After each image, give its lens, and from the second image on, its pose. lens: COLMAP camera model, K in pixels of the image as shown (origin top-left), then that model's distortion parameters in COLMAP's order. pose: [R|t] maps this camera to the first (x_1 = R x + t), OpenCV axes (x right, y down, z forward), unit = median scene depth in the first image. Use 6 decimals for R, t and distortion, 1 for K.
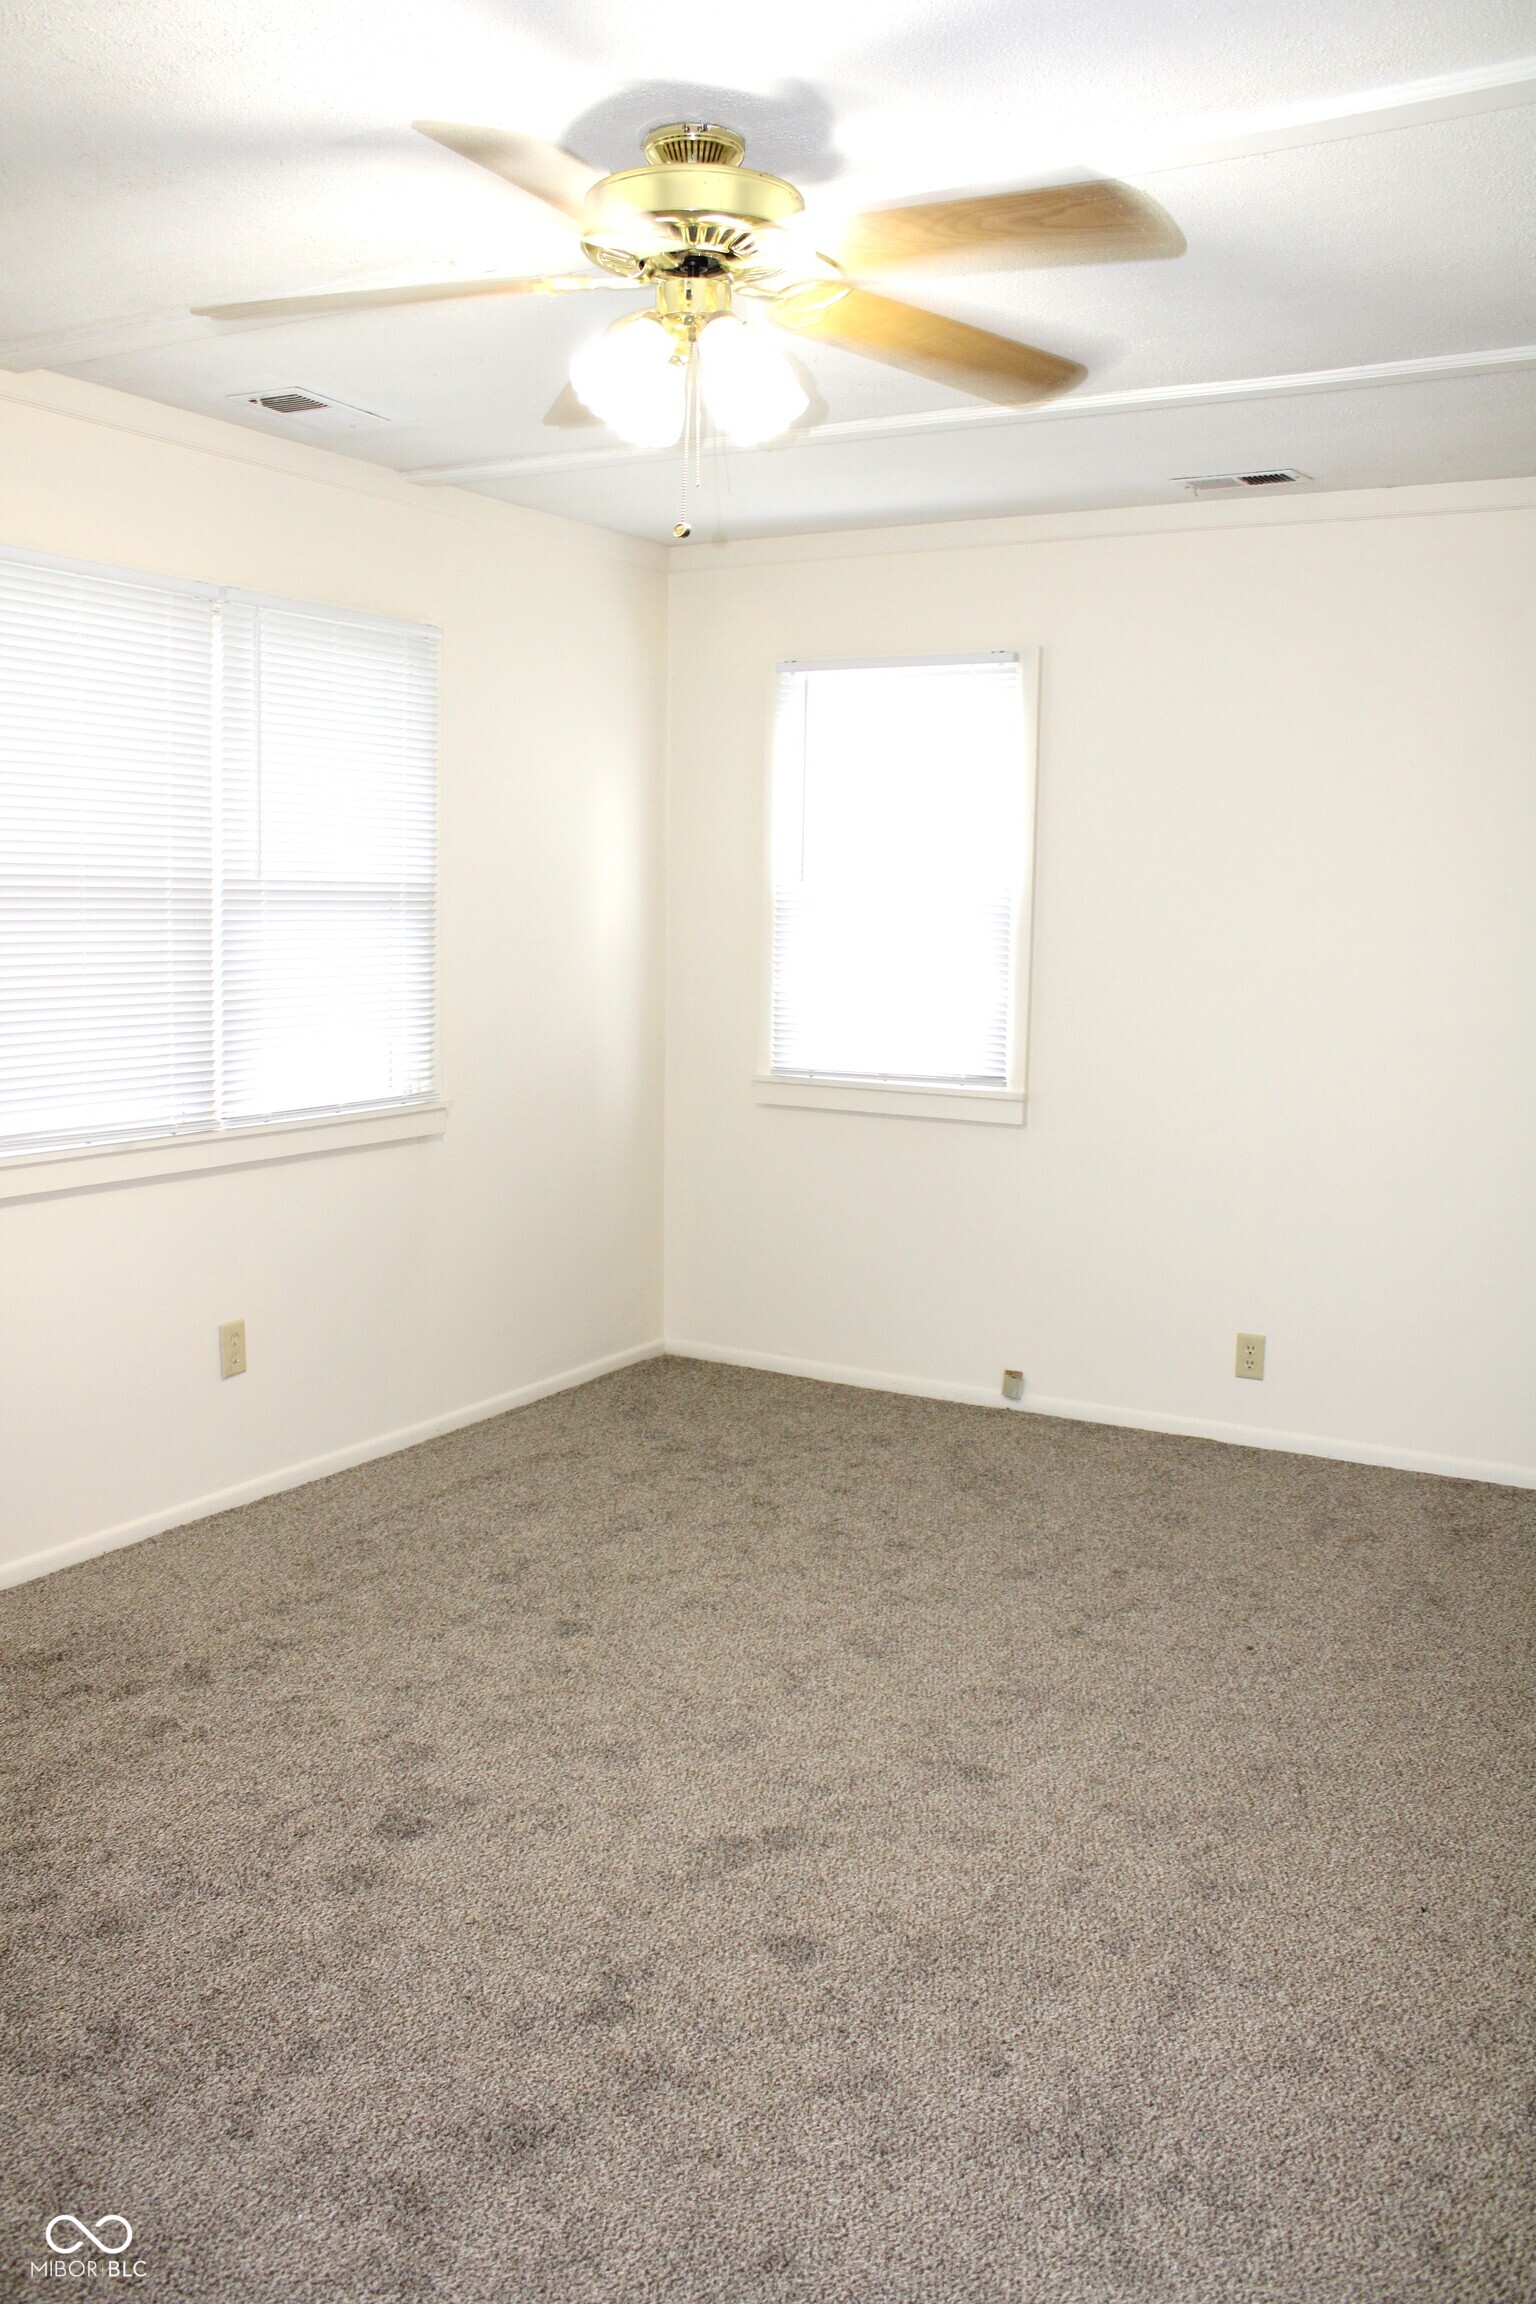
lens RADIAL K [[1951.2, 0, 751.5], [0, 1951.2, 1151.3], [0, 0, 1]] dist [-0.164187, 0.149300]
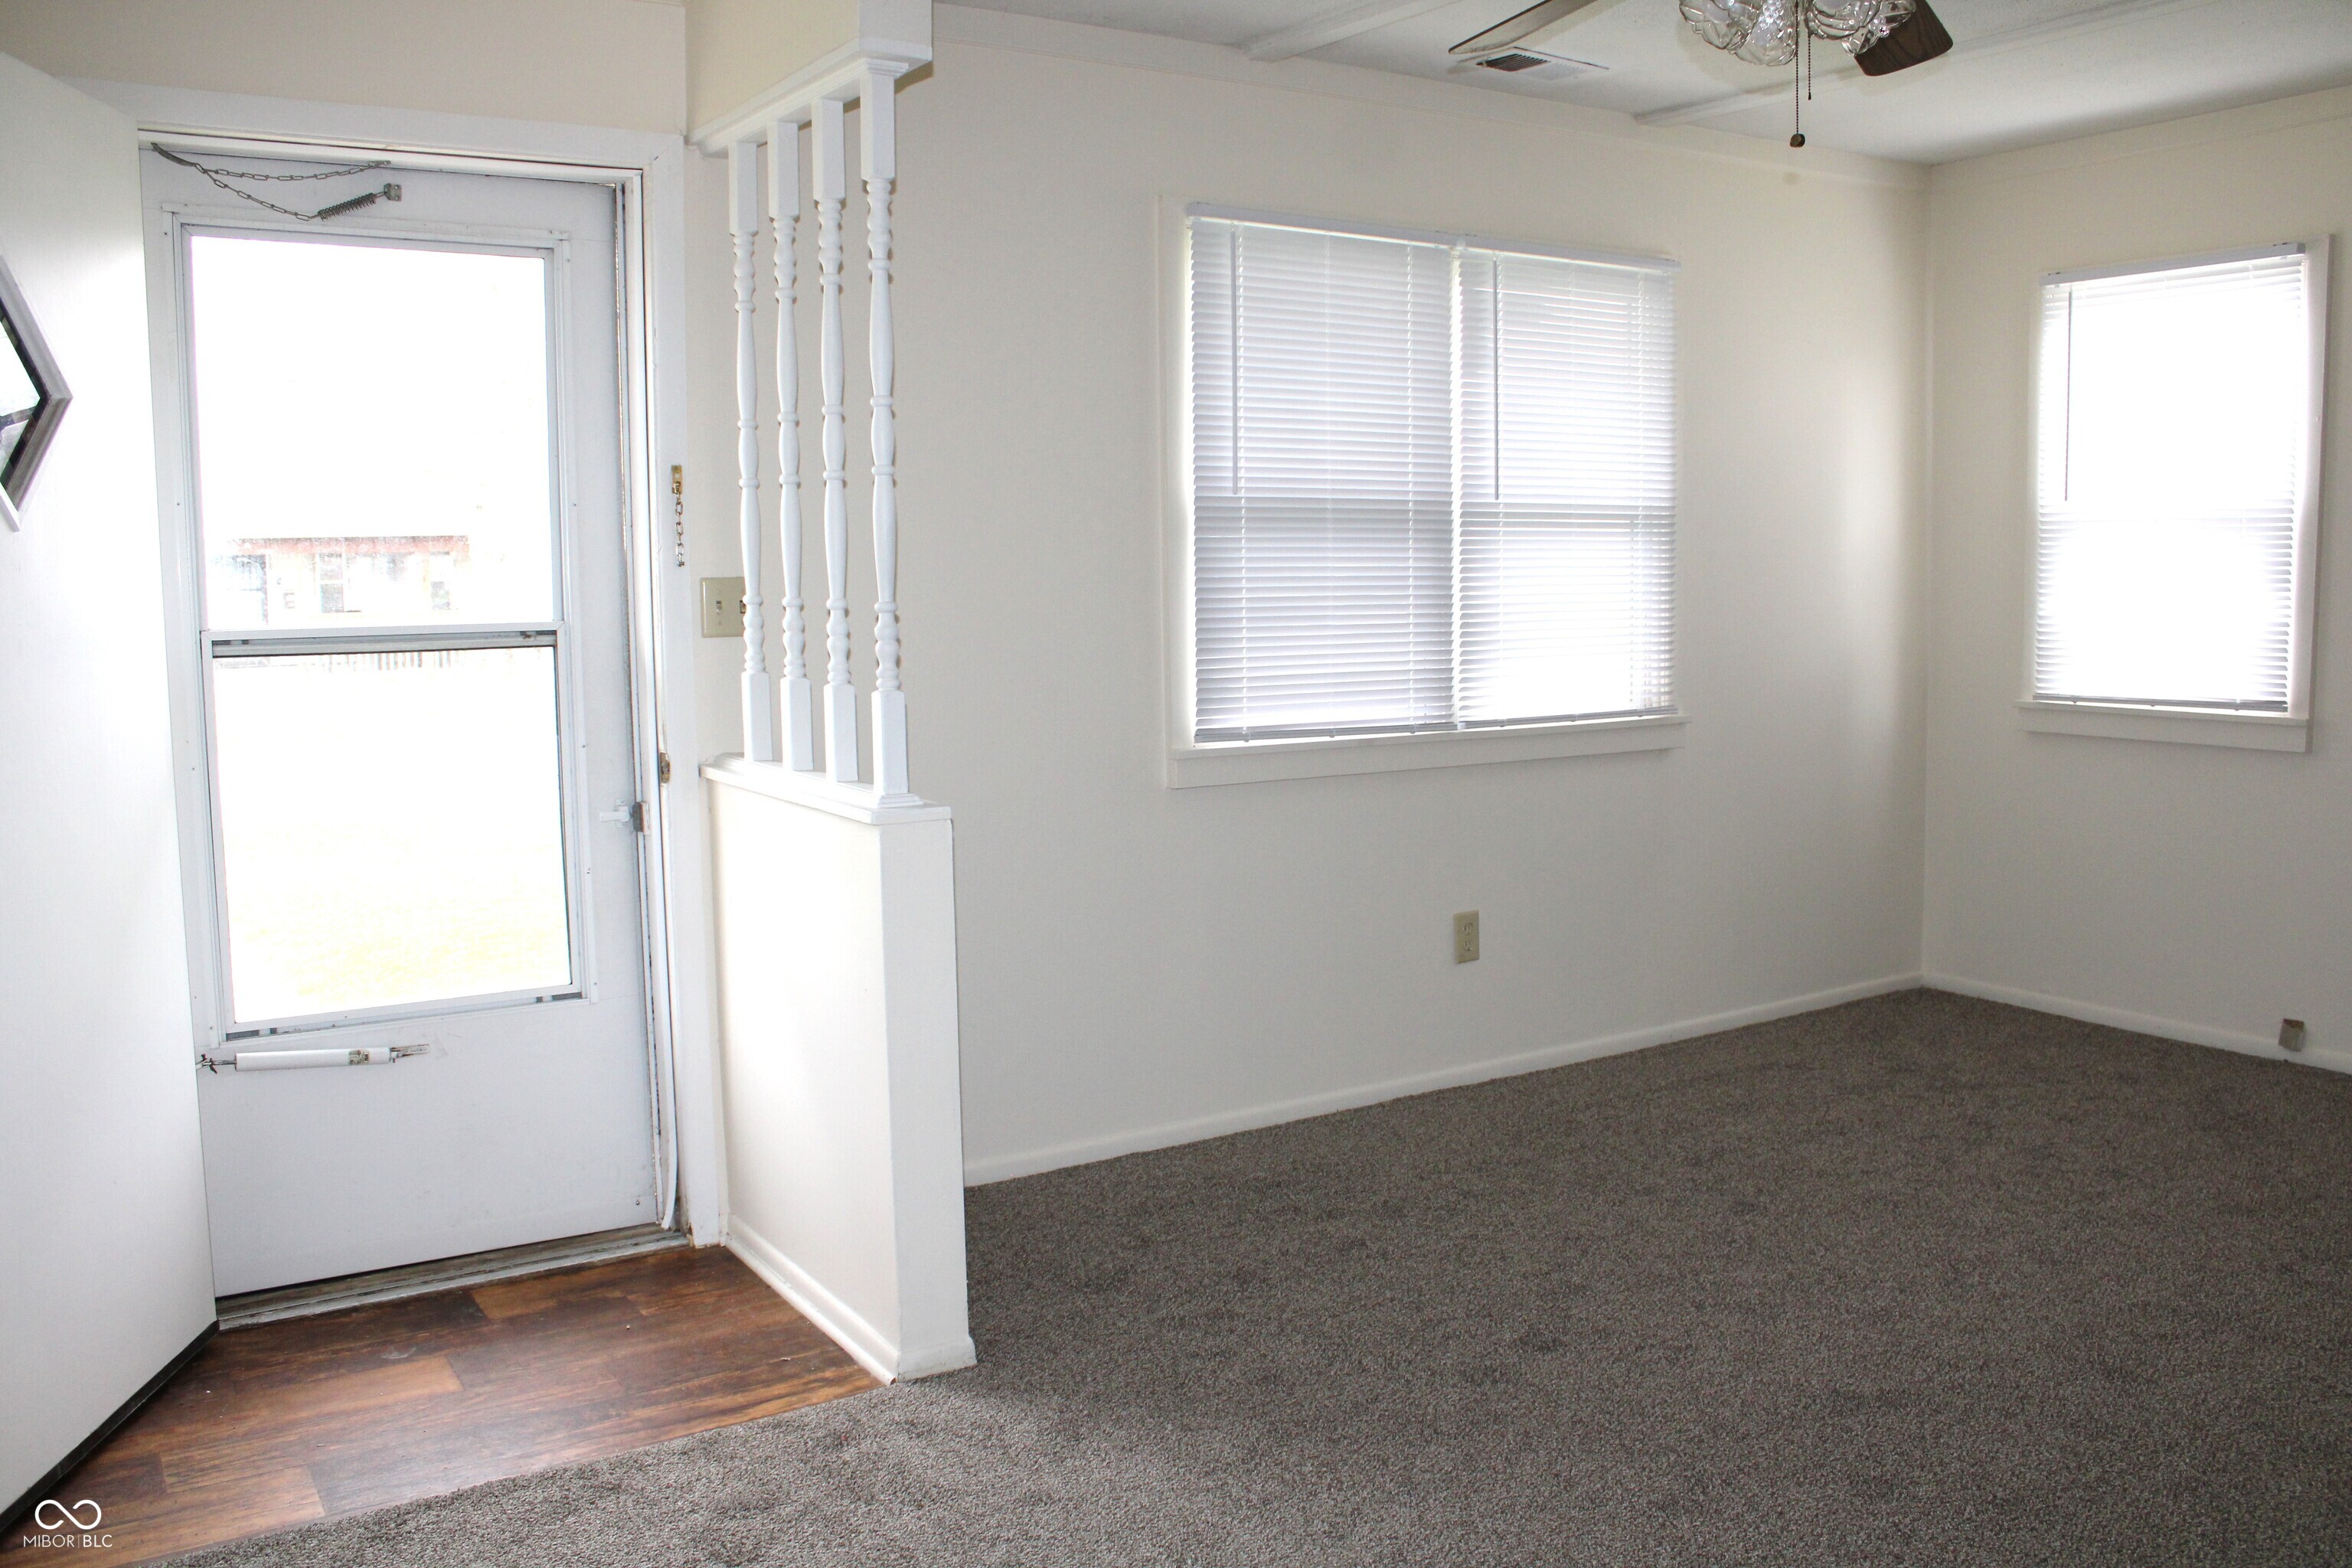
lens RADIAL K [[1991.9, 0, 1198.6], [0, 1991.9, 797.1], [0, 0, 1]] dist [-0.164187, 0.149300]
pose [[0.897868, 0.024327, -0.439592, 0.087963], [-0.028887, 0.999576, -0.003685, 0.034026], [0.439316, 0.016007, 0.898190, -0.070861]]
